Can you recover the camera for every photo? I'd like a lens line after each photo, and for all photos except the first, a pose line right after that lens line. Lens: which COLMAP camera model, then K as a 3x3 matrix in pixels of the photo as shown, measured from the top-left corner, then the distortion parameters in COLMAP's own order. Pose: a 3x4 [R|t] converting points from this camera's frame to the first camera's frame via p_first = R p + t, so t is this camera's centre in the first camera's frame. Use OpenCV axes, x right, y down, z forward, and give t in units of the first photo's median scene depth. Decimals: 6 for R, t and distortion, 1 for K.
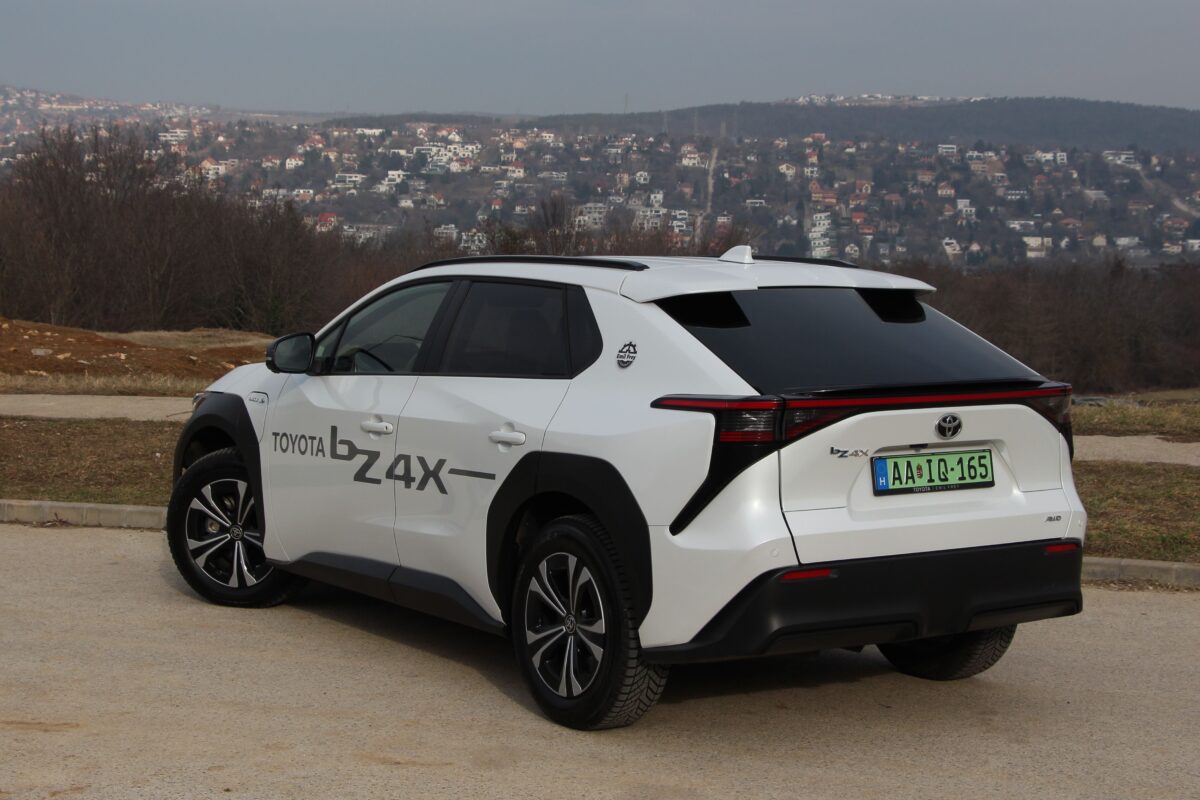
lens RADIAL K [[1703.0, 0, 617.7], [0, 1703.0, 420.9], [0, 0, 1]] dist [0.167594, 0.000000]
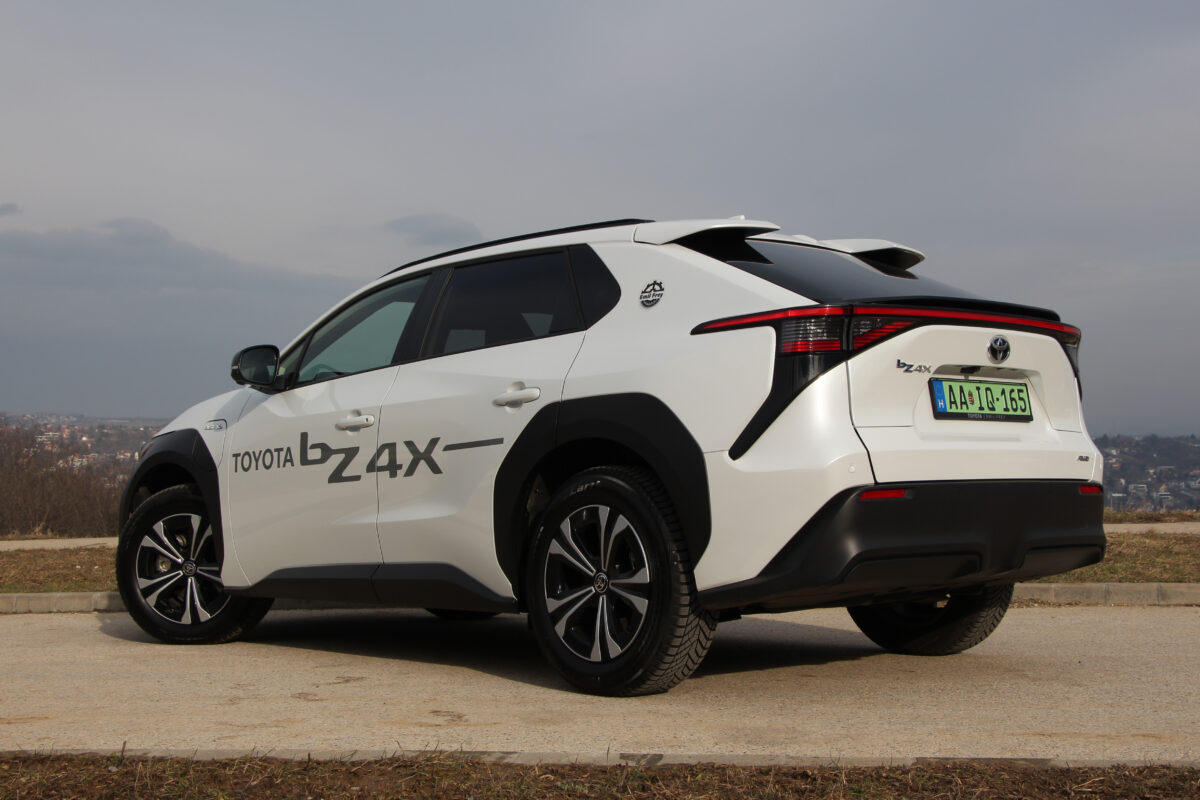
lens RADIAL K [[1337.2, 0, 589.1], [0, 1337.2, 449.3], [0, 0, 1]] dist [0.040251, 0.000000]
pose [[0.991953, -0.022388, 0.124611, -0.122865], [0.036190, 0.993314, -0.109624, 0.126340], [-0.121323, 0.113251, 0.986131, 0.278344]]
